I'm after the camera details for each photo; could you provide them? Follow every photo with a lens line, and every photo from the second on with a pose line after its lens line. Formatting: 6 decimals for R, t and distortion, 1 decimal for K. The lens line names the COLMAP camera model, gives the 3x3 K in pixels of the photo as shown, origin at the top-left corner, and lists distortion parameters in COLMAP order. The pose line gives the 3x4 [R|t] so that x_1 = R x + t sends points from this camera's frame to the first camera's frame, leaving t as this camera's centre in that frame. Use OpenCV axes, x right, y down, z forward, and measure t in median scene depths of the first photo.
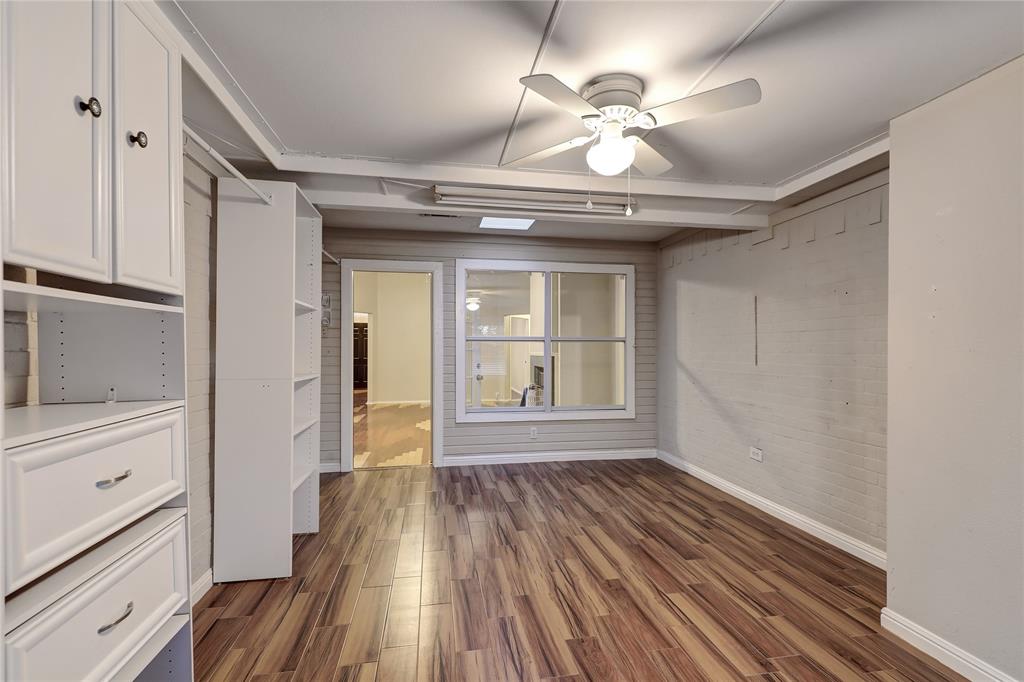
lens RADIAL K [[472.4, 0, 524.6], [0, 472.4, 347.2], [0, 0, 1]] dist [0.001865, -0.000242]
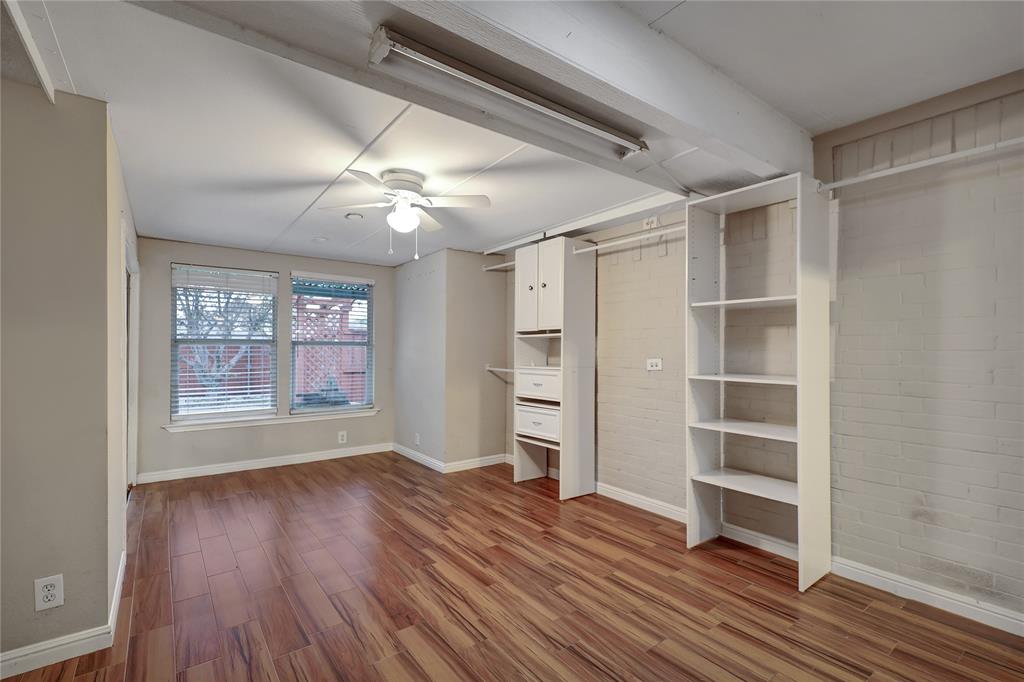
lens RADIAL K [[465.3, 0, 516.7], [0, 465.3, 345.9], [0, 0, 1]] dist [0.003133, -0.000232]
pose [[-0.897748, -0.005510, -0.440475, 0.314284], [-0.001839, 0.999960, -0.008761, 0.005754], [0.440505, -0.007055, -0.897722, 1.534056]]
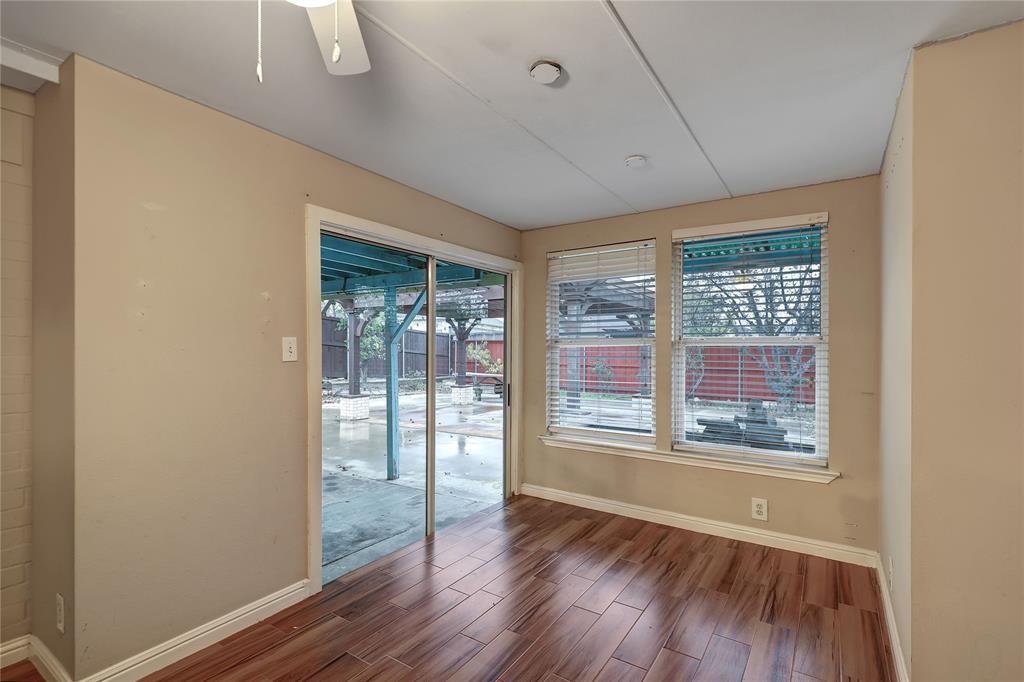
lens RADIAL K [[479.0, 0, 513.8], [0, 479.0, 351.3], [0, 0, 1]] dist [0.008812, -0.000108]
pose [[-0.715652, -0.005207, 0.698438, -0.208144], [-0.004185, 0.999986, 0.003167, 0.003134], [-0.698445, -0.000657, -0.715664, 0.754661]]
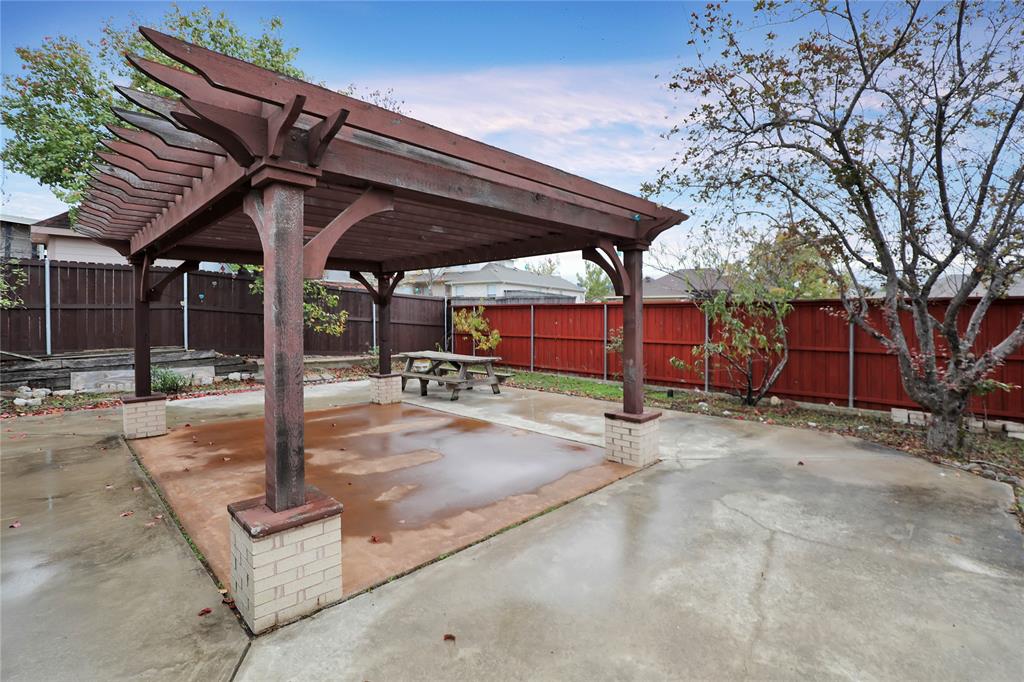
lens RADIAL K [[500.6, 0, 516.5], [0, 500.6, 316.6], [0, 0, 1]] dist [-0.000786, -0.000335]
pose [[-0.586432, 0.000013, 0.809998, 0.366811], [0.001196, 0.999999, 0.000850, -0.016495], [-0.809997, 0.001467, -0.586432, -1.149028]]
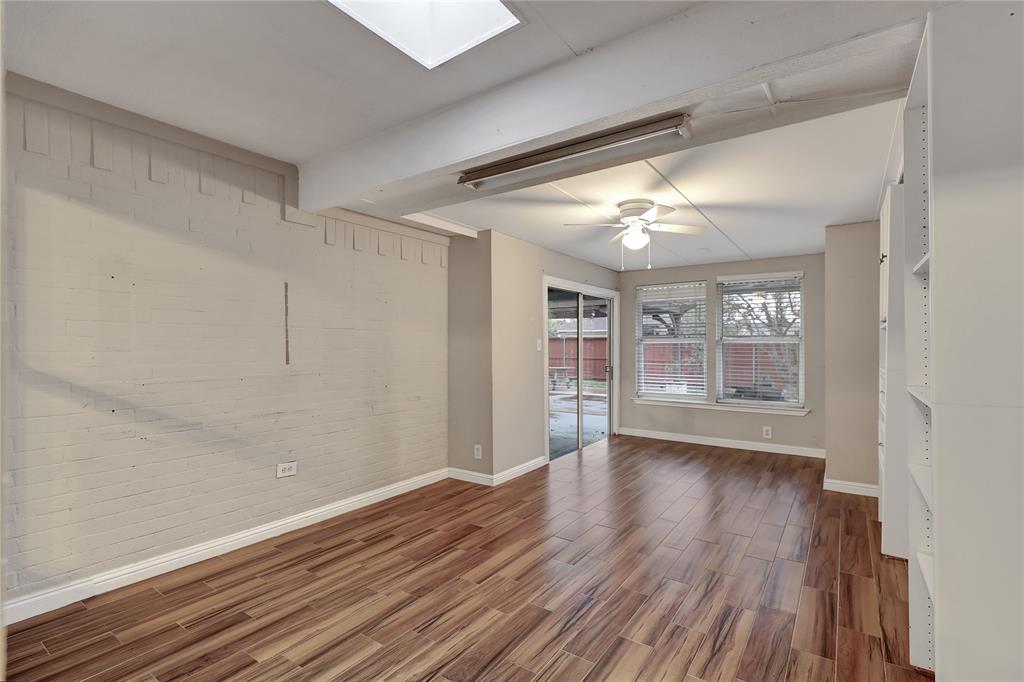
lens RADIAL K [[465.3, 0, 516.7], [0, 465.3, 345.9], [0, 0, 1]] dist [0.003133, -0.000232]
pose [[-0.694137, 0.000683, 0.719843, -0.491575], [-0.000062, 0.999999, -0.001009, 0.007704], [-0.719843, -0.000745, -0.694136, 1.597838]]
